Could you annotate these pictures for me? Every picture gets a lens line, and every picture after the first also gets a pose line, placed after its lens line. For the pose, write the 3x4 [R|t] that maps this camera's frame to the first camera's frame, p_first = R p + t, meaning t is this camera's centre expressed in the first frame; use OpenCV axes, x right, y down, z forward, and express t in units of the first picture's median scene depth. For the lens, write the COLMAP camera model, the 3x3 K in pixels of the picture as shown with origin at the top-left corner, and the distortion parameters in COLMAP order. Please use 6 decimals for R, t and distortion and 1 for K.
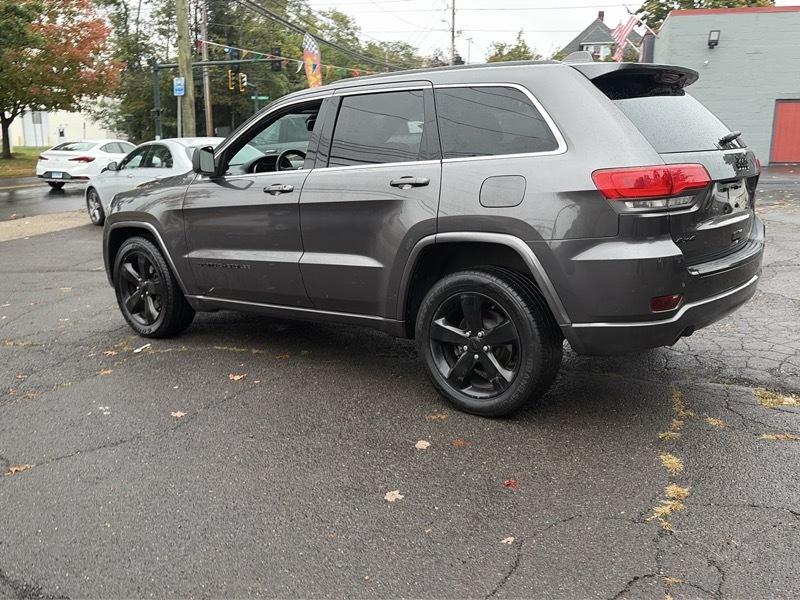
lens RADIAL K [[773.3, 0, 400.7], [0, 773.3, 301.7], [0, 0, 1]] dist [0.028673, 0.000000]
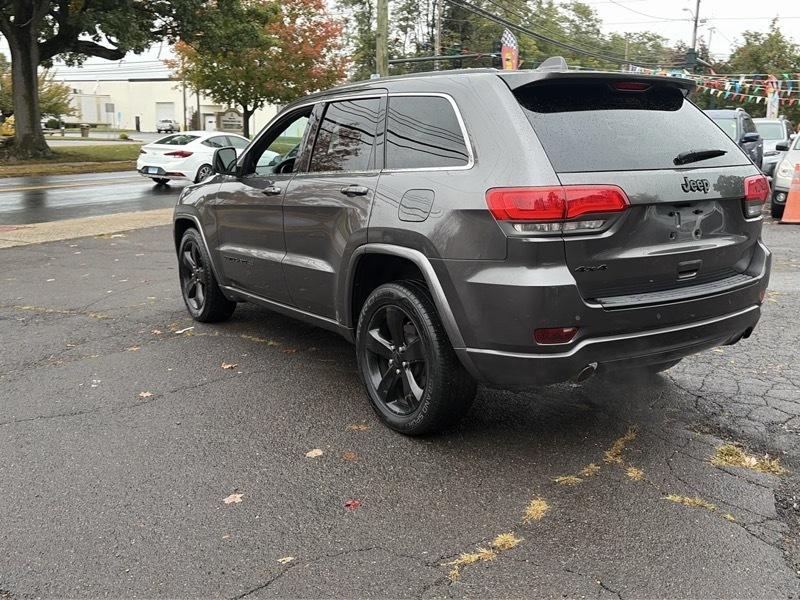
lens RADIAL K [[773.3, 0, 401.1], [0, 773.3, 297.9], [0, 0, 1]] dist [0.028673, 0.000000]
pose [[0.954717, 0.081722, -0.286072, 0.344526], [-0.080622, 0.996622, 0.015640, -0.034586], [0.286384, 0.008132, 0.958081, 0.057079]]
